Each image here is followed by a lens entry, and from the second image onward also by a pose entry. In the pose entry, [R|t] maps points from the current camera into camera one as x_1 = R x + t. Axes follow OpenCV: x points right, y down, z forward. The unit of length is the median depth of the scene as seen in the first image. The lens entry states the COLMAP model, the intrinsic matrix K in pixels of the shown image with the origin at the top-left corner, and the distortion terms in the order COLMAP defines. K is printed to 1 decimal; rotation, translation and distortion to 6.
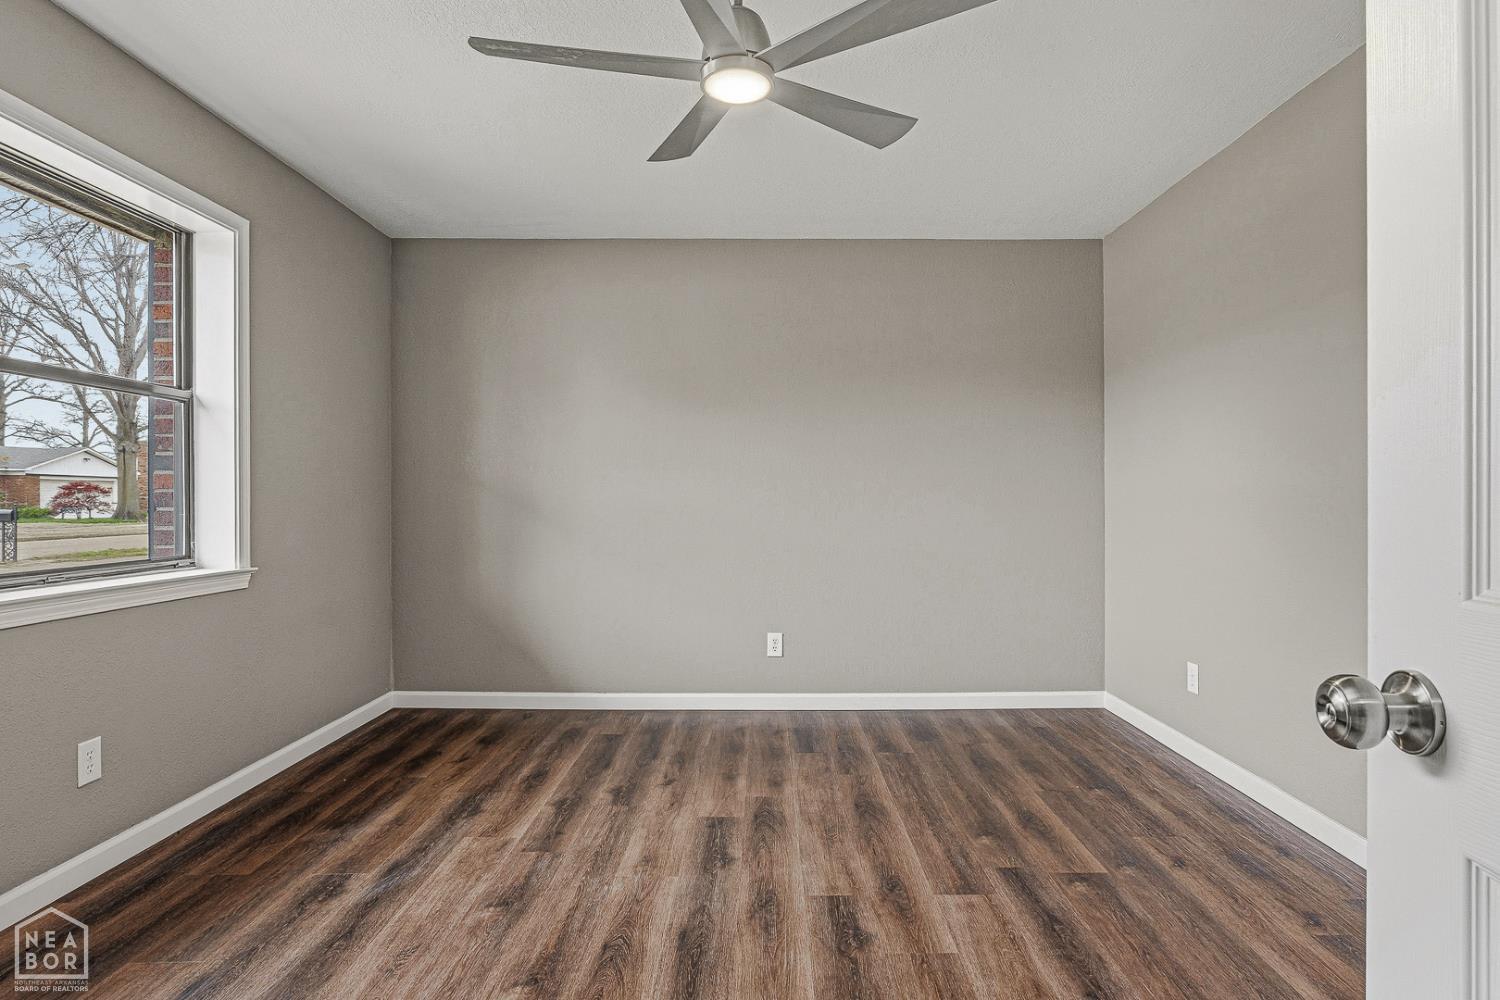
lens RADIAL K [[761.0, 0, 747.6], [0, 761.0, 496.9], [0, 0, 1]] dist [-0.004744, -0.001223]
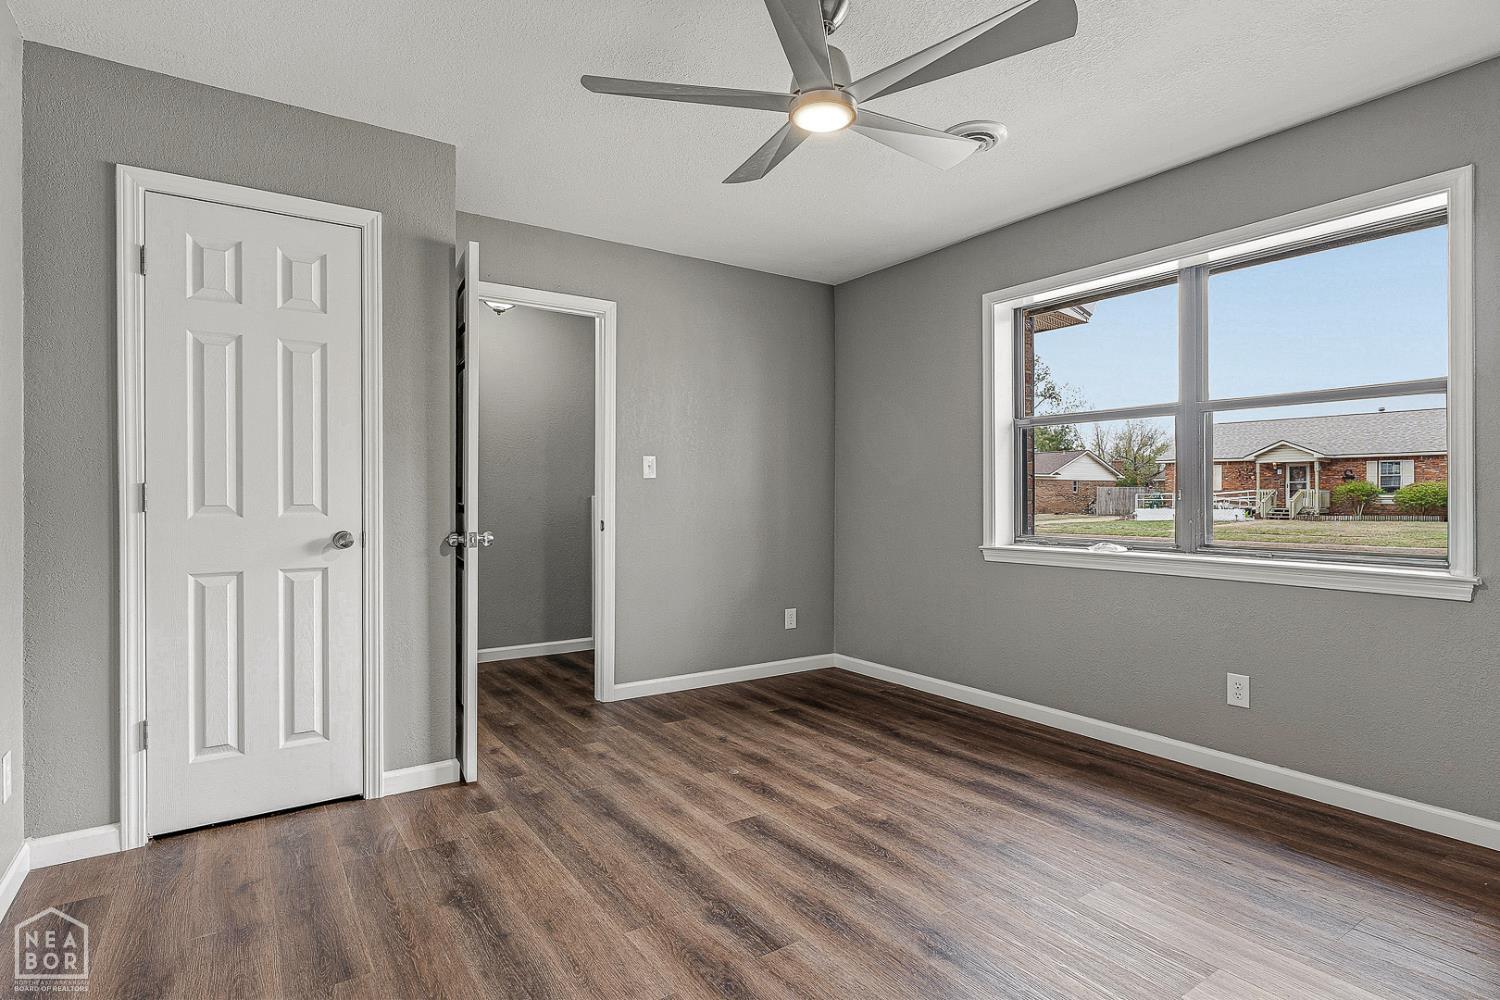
lens RADIAL K [[761.0, 0, 755.5], [0, 761.0, 506.2], [0, 0, 1]] dist [-0.004744, -0.001223]
pose [[-0.806717, 0.009022, -0.590869, 0.703533], [-0.000648, 0.999869, 0.016151, 0.006615], [0.590938, 0.013412, -0.806606, 1.839855]]
